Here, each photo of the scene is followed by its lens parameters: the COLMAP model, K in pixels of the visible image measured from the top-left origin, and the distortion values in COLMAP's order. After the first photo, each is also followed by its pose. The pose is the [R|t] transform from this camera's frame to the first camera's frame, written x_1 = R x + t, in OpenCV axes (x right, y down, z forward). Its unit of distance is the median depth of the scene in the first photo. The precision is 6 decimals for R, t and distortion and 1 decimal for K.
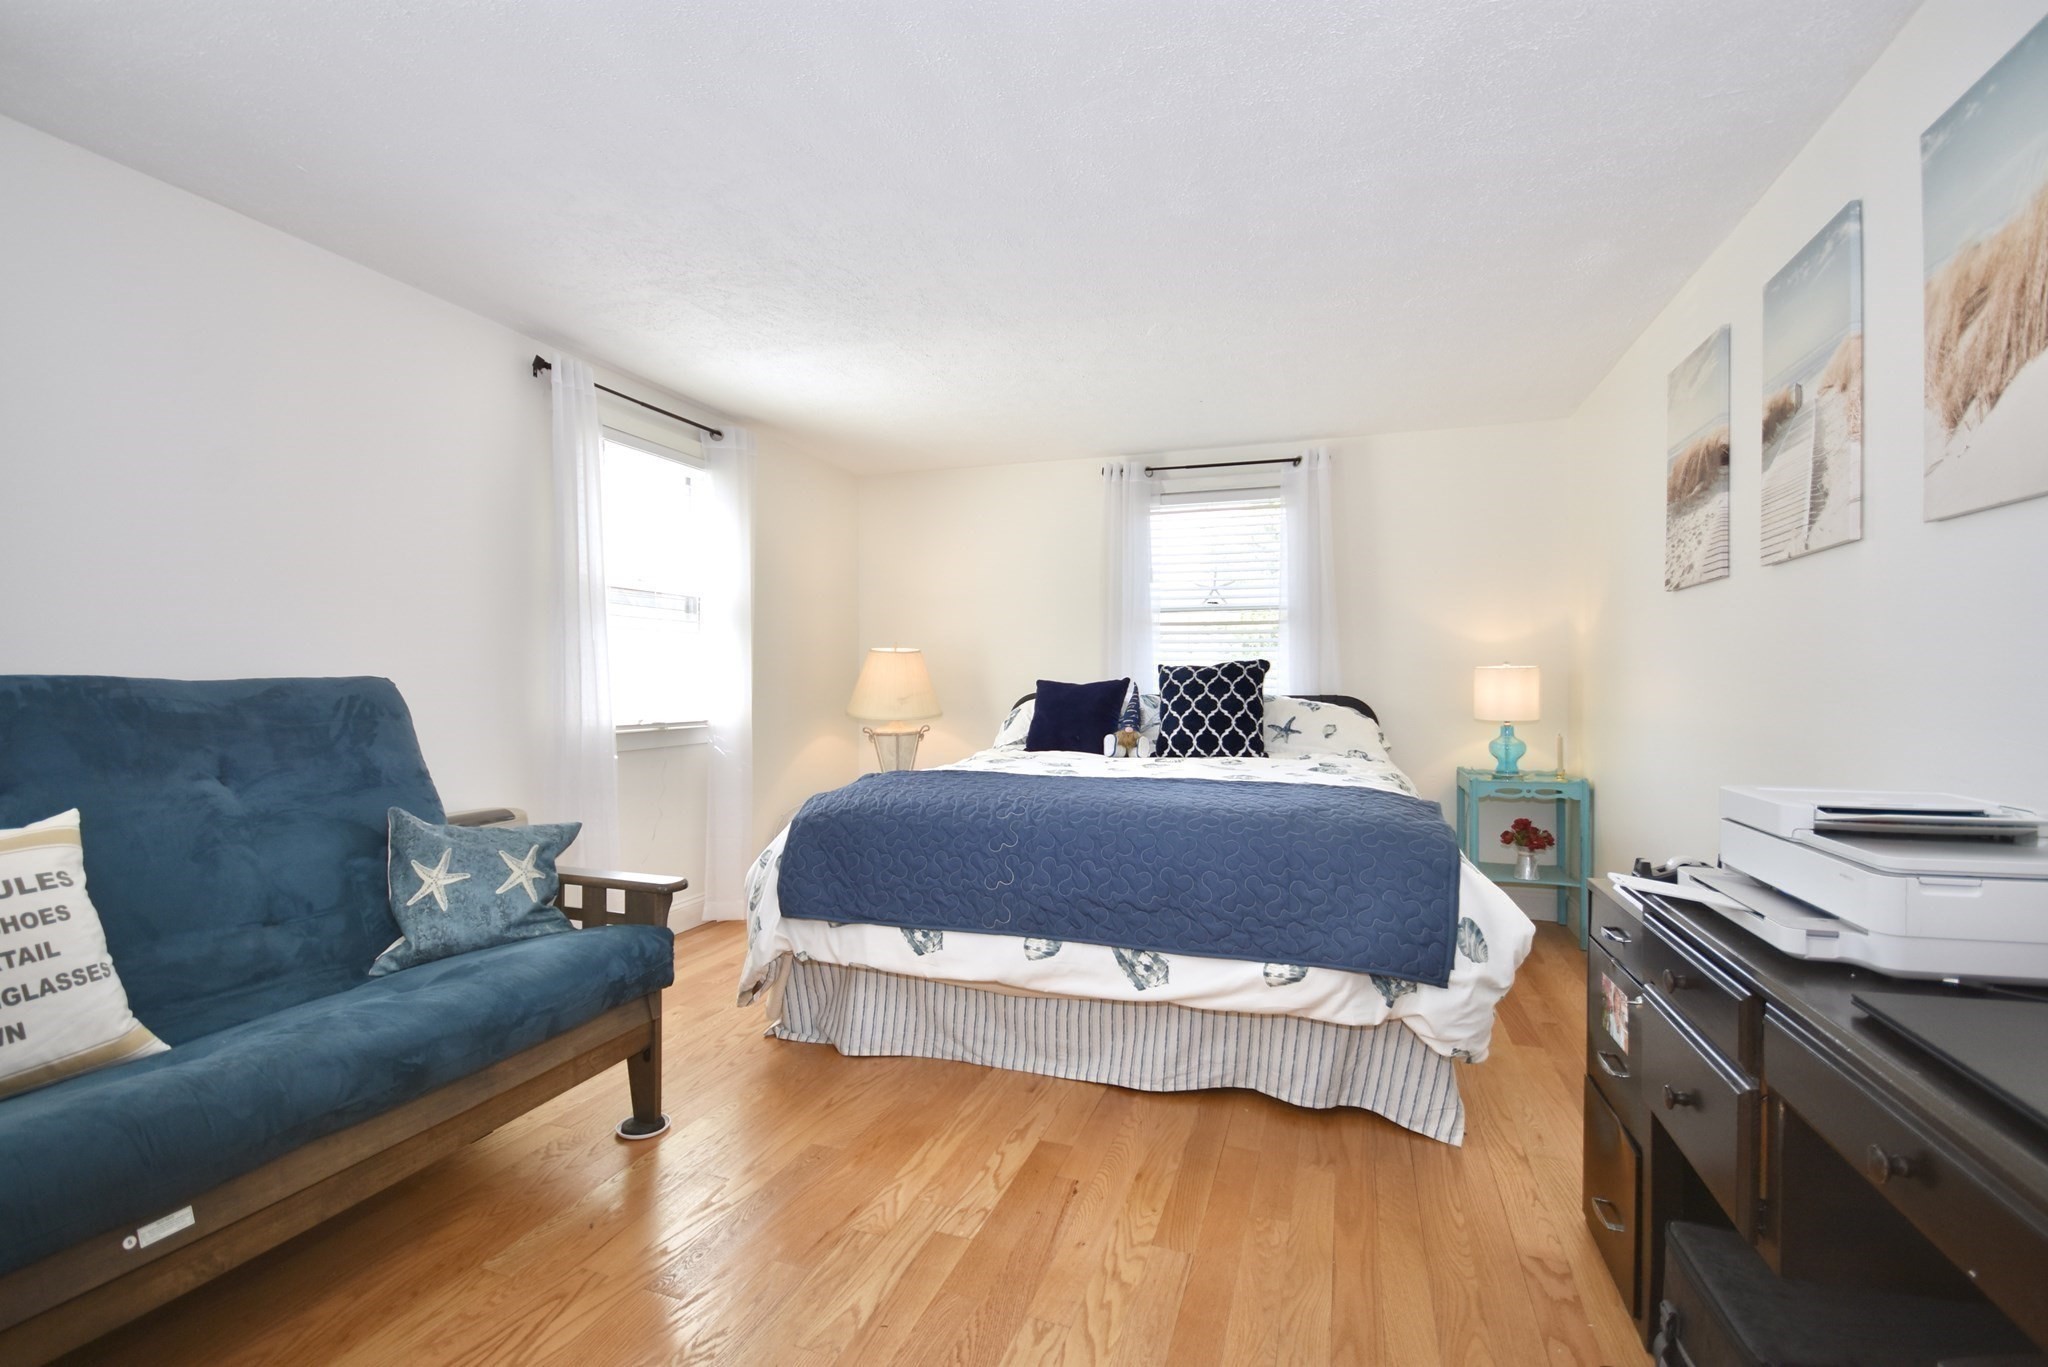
lens RADIAL K [[899.2, 0, 1024.0], [0, 899.2, 683.5], [0, 0, 1]] dist [0.015348, -0.013435]
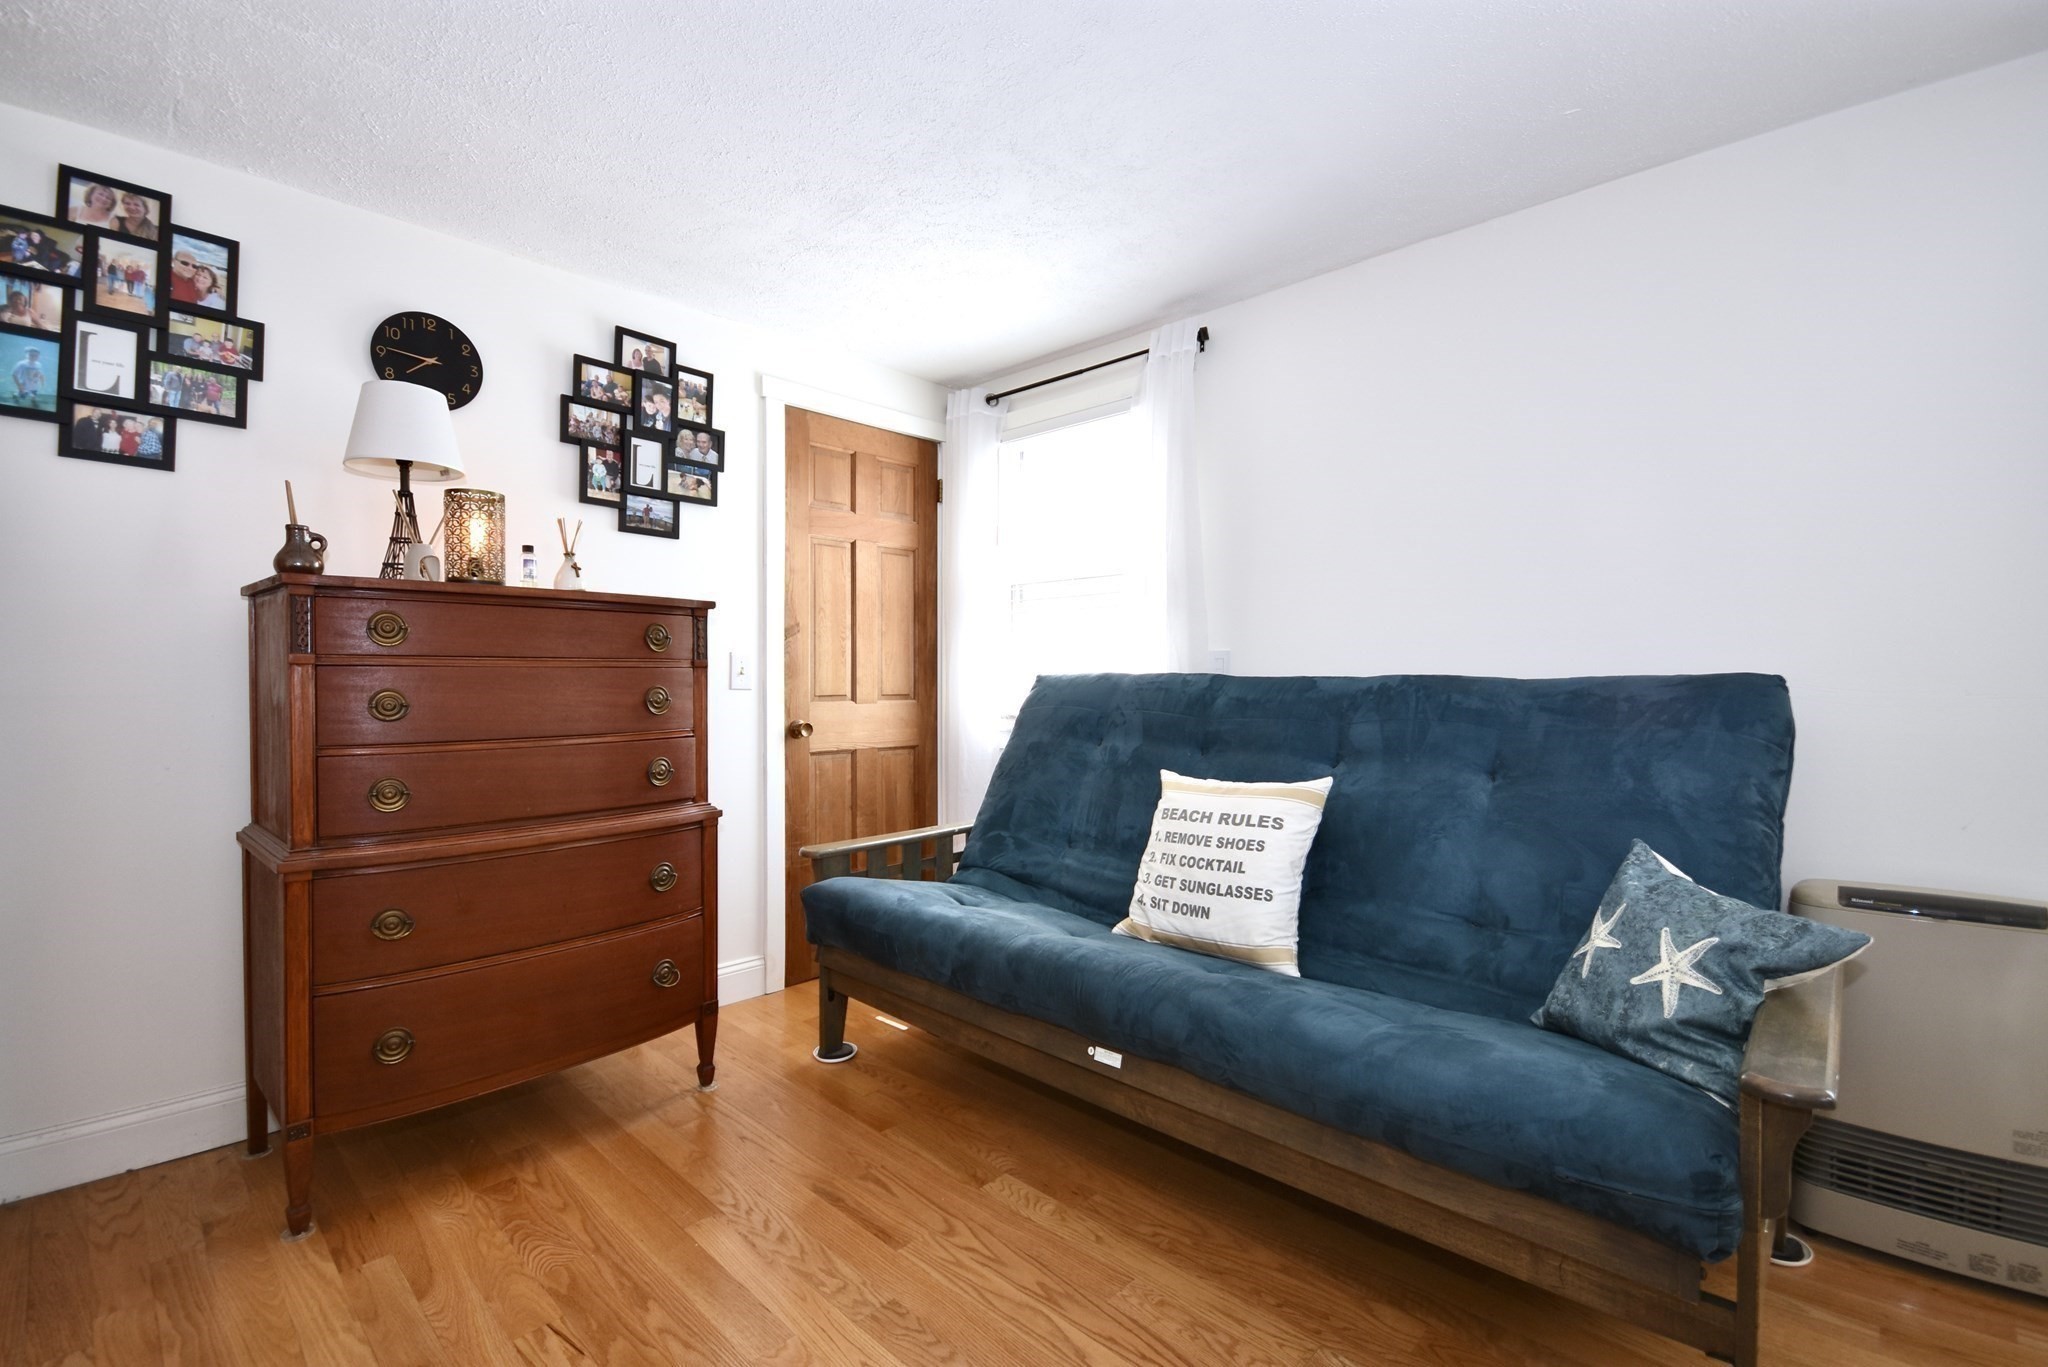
lens RADIAL K [[878.1, 0, 956.7], [0, 878.1, 657.9], [0, 0, 1]] dist [0.000013, -0.000105]
pose [[-0.421765, -0.016782, -0.906550, 0.358704], [0.002665, 0.999801, -0.019748, -0.010745], [0.906701, -0.010745, -0.421637, 1.113458]]
